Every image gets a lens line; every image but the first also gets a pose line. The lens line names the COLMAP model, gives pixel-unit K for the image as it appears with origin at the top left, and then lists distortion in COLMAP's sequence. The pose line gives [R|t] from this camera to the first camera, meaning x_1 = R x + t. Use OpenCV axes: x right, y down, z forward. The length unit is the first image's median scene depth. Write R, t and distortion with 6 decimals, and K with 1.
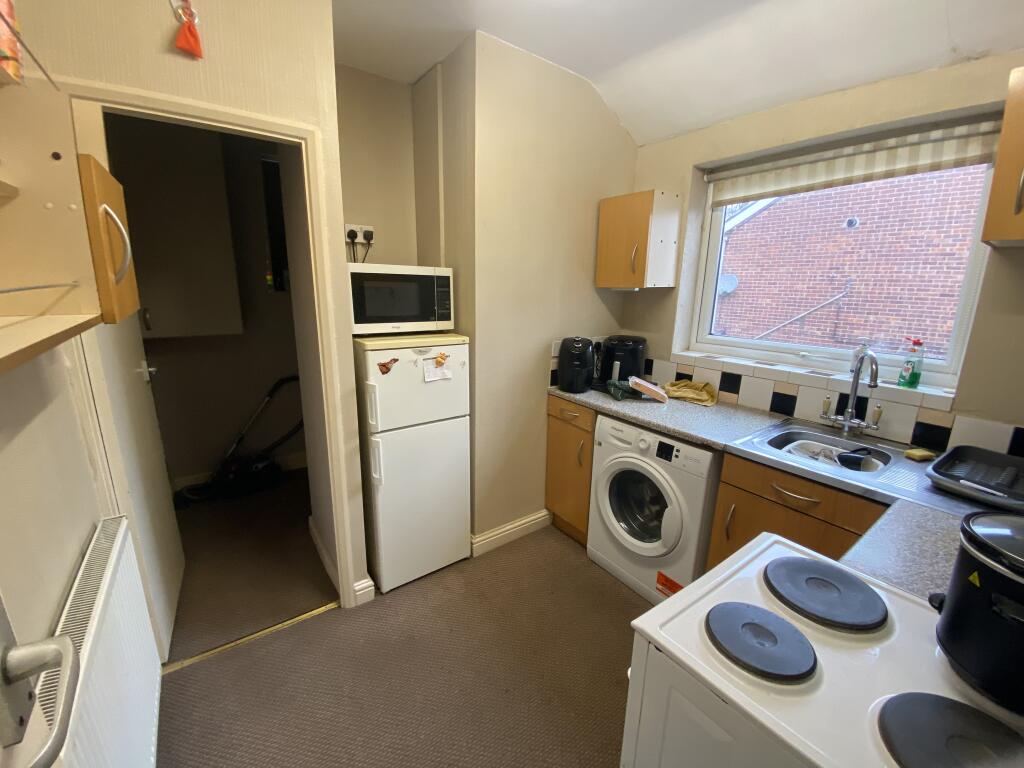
lens RADIAL K [[416.3, 0, 512.2], [0, 416.3, 384.4], [0, 0, 1]] dist [-0.000917, -0.000280]
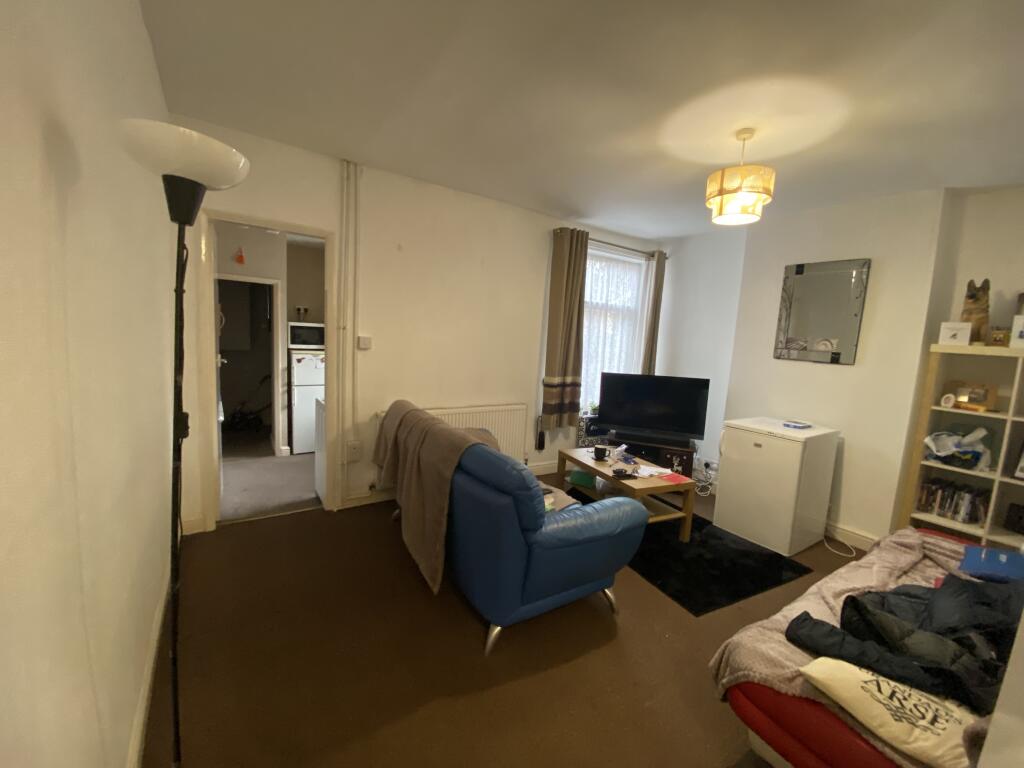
lens RADIAL K [[416.3, 0, 510.5], [0, 416.3, 380.6], [0, 0, 1]] dist [-0.000917, -0.000280]
pose [[0.998769, 0.041827, -0.026680, 1.114191], [-0.044659, 0.992209, -0.116304, 0.333218], [0.021607, 0.117353, 0.992855, -1.598102]]
